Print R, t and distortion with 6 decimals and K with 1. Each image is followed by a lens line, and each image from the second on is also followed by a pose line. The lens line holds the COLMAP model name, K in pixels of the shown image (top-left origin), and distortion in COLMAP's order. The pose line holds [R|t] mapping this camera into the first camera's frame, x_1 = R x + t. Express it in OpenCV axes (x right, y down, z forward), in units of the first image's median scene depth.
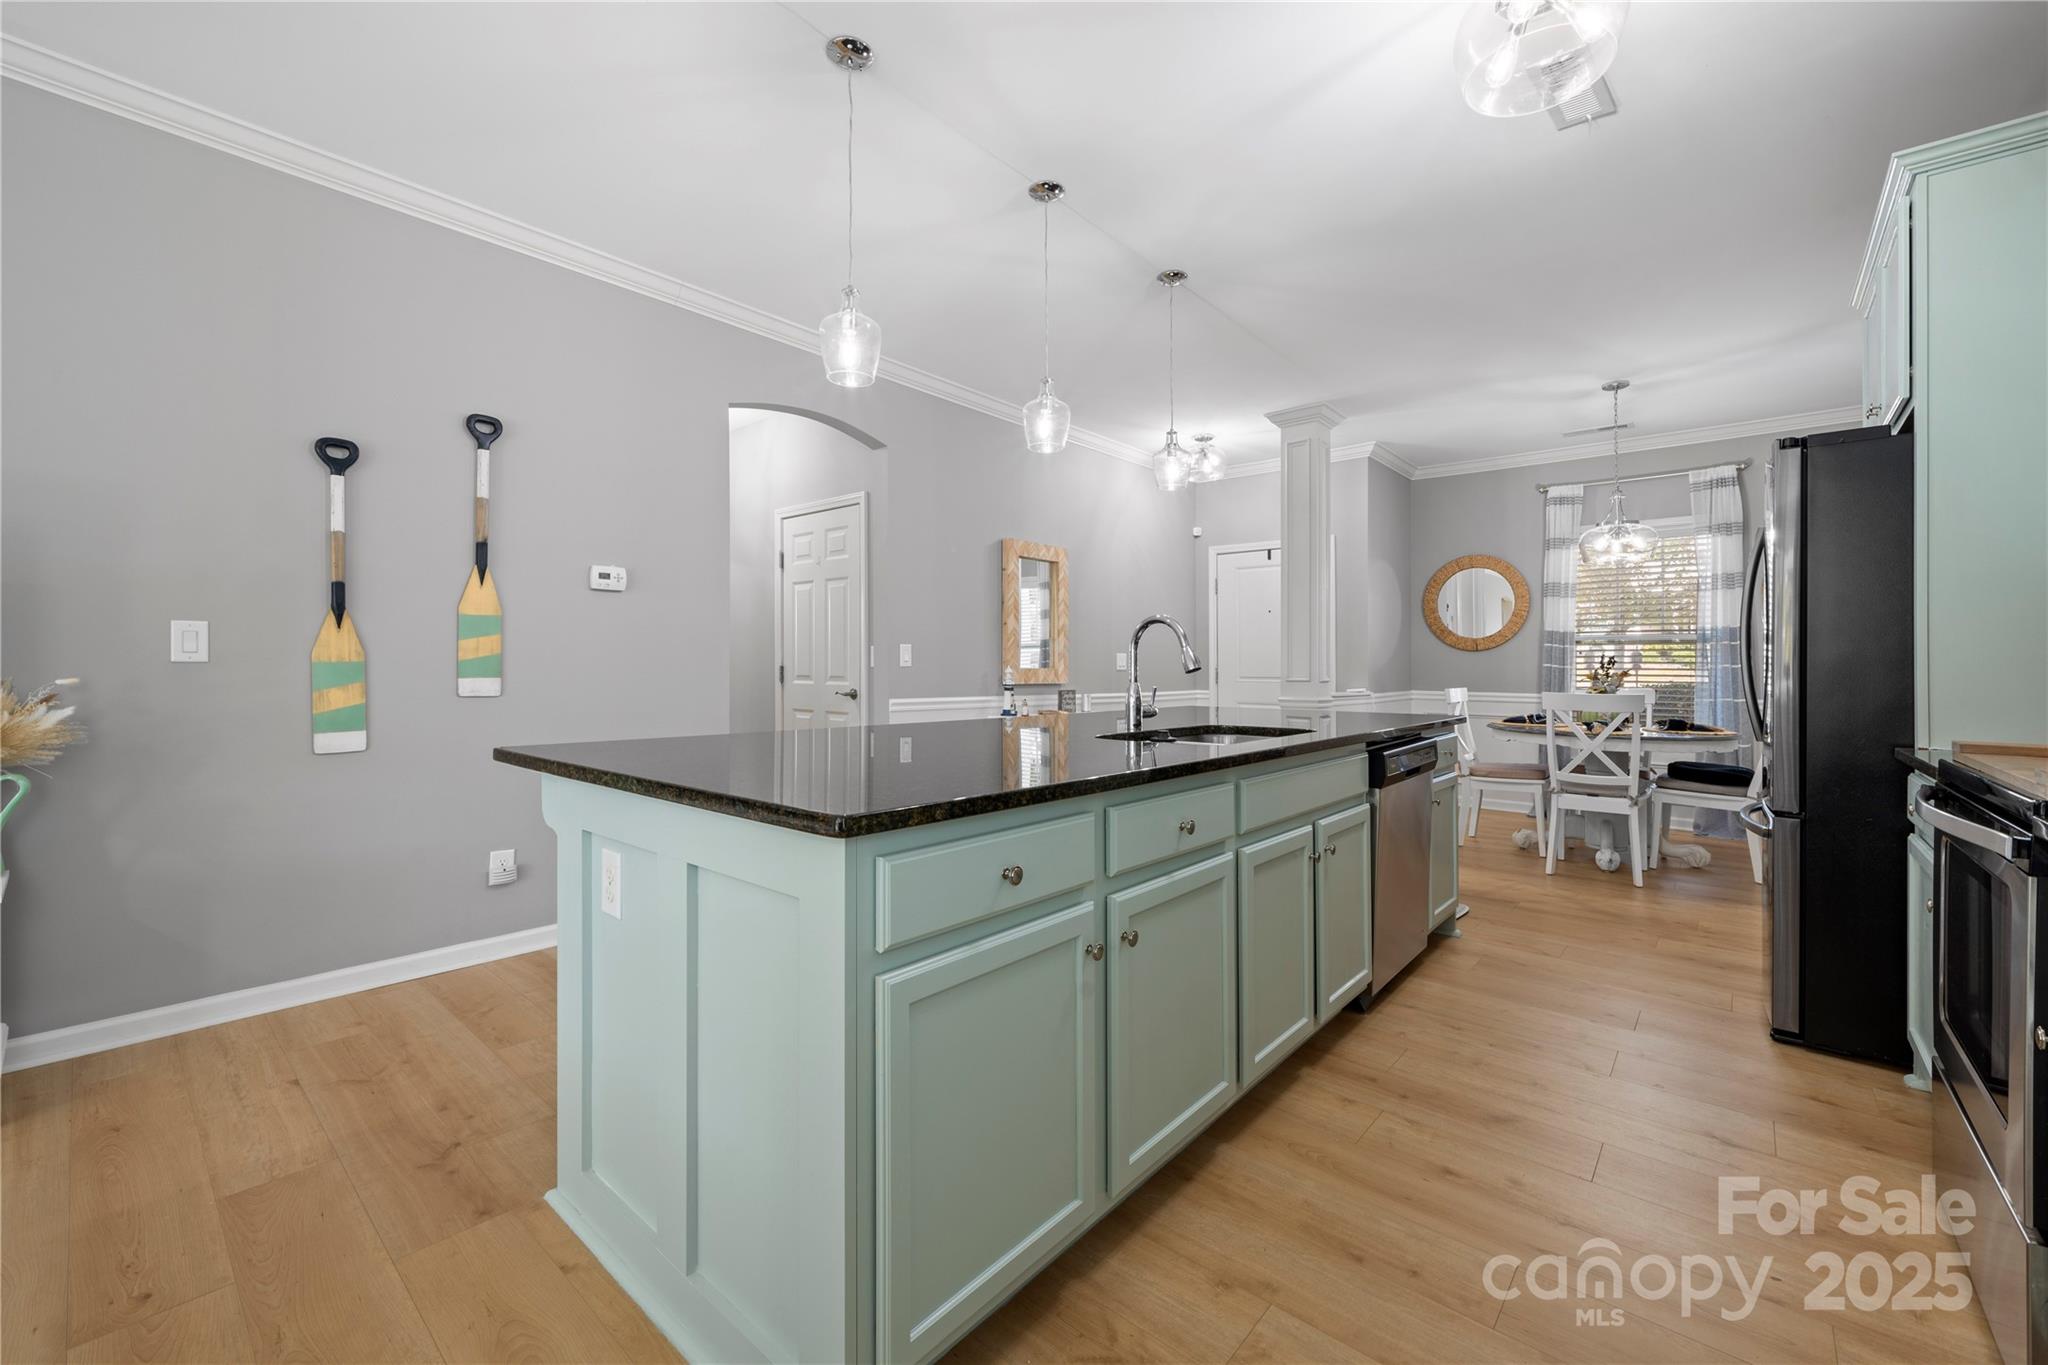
lens RADIAL K [[840.9, 0, 1010.3], [0, 840.9, 617.9], [0, 0, 1]] dist [0.001879, 0.000392]
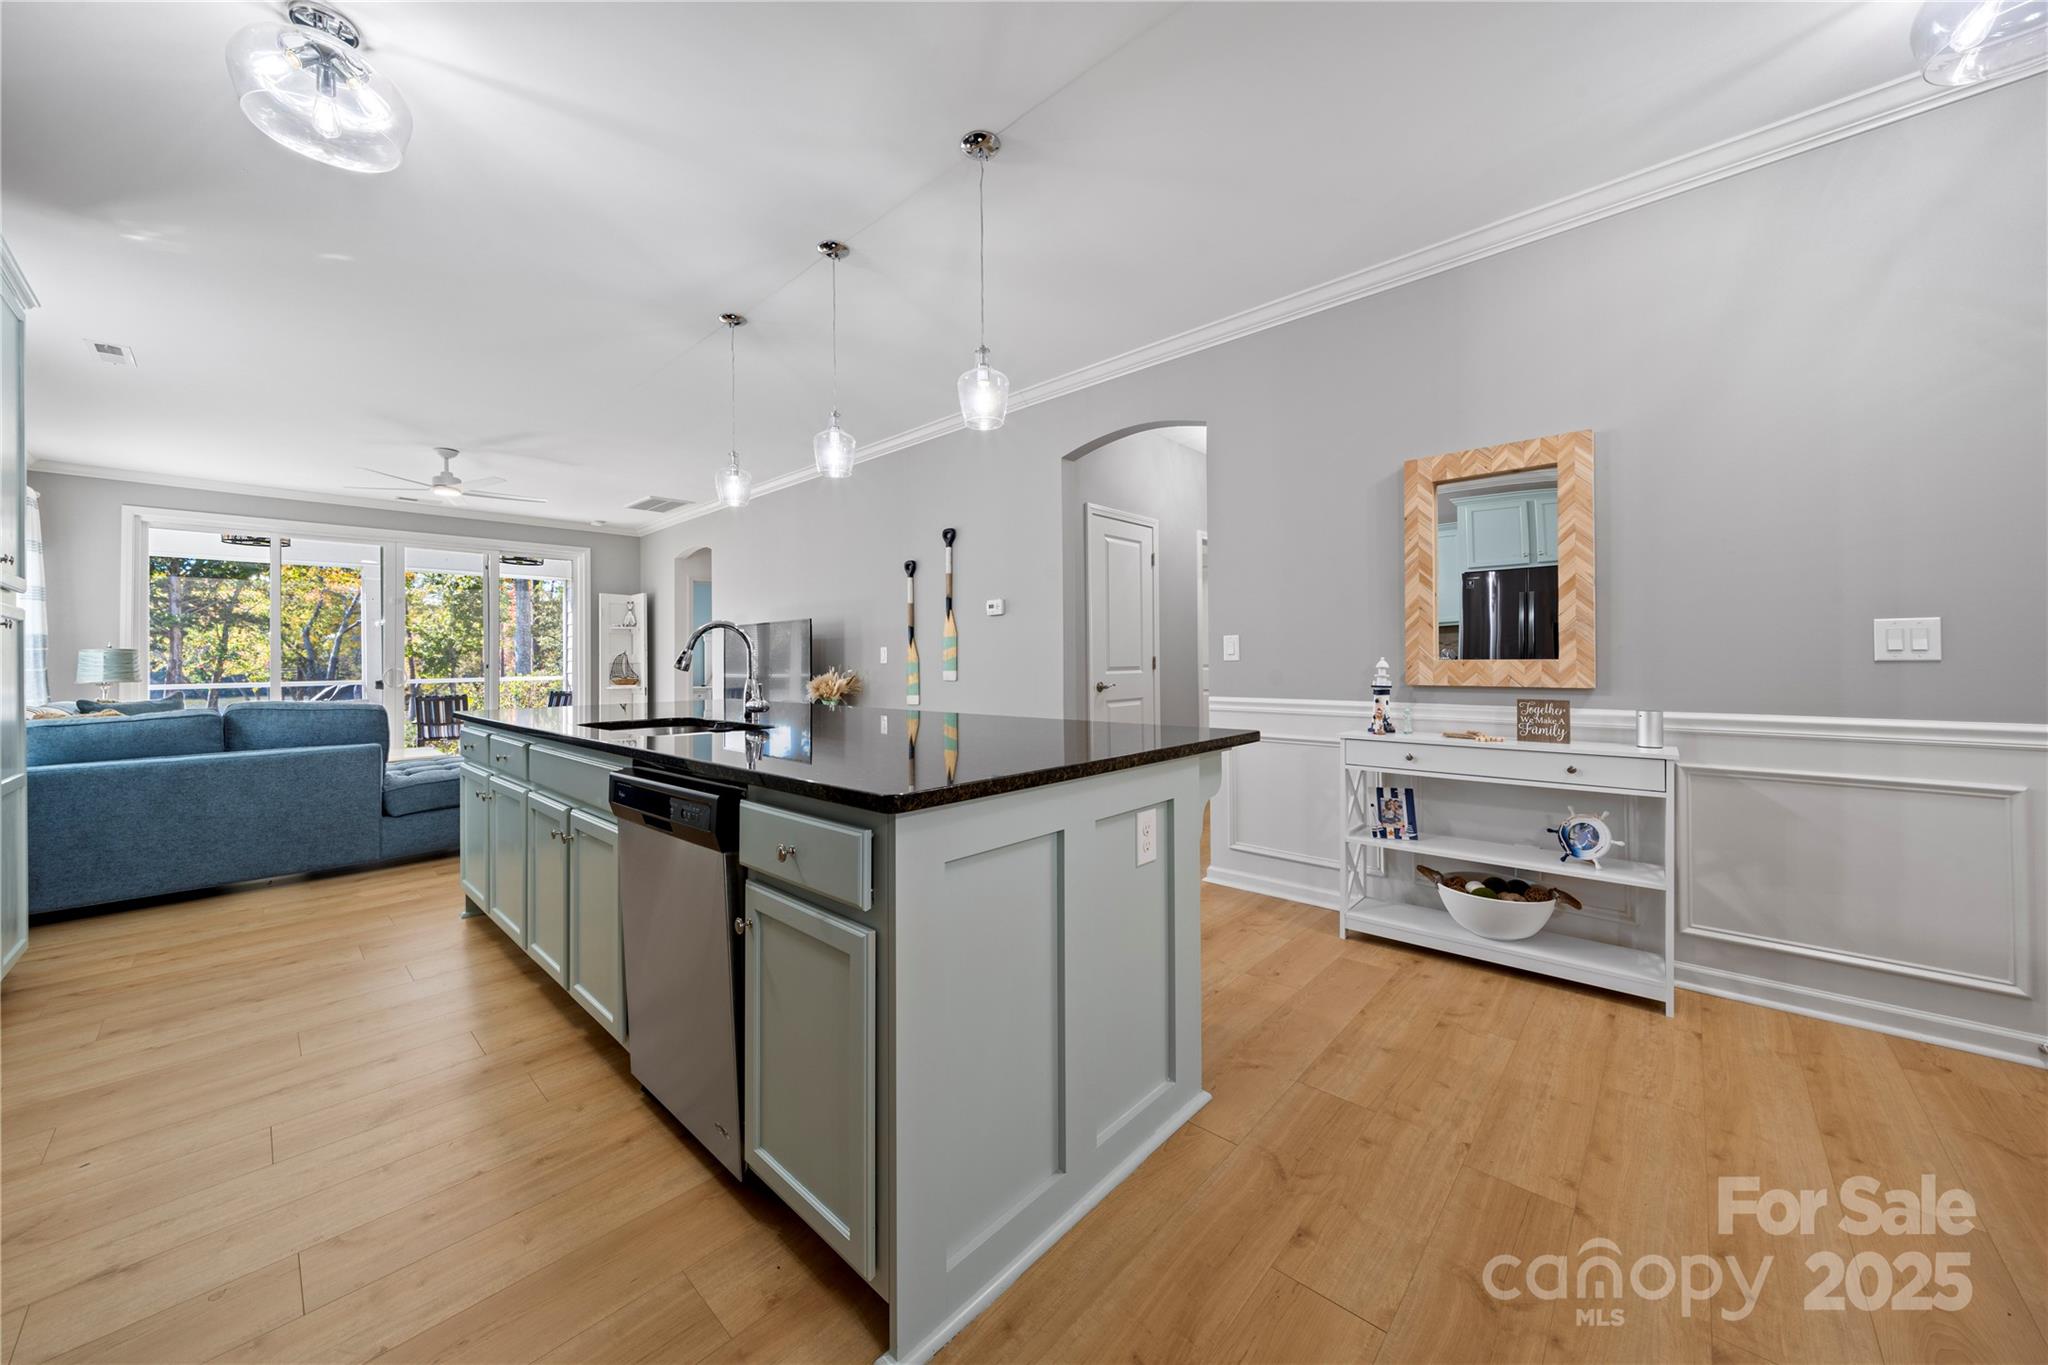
lens RADIAL K [[723.5, 0, 1031.6], [0, 723.5, 633.3], [0, 0, 1]] dist [-0.000235, -0.000633]
pose [[-0.028399, -0.044496, -0.998606, 0.519072], [0.068875, 0.996547, -0.046363, 0.040944], [0.997221, -0.070096, -0.025236, 0.656803]]
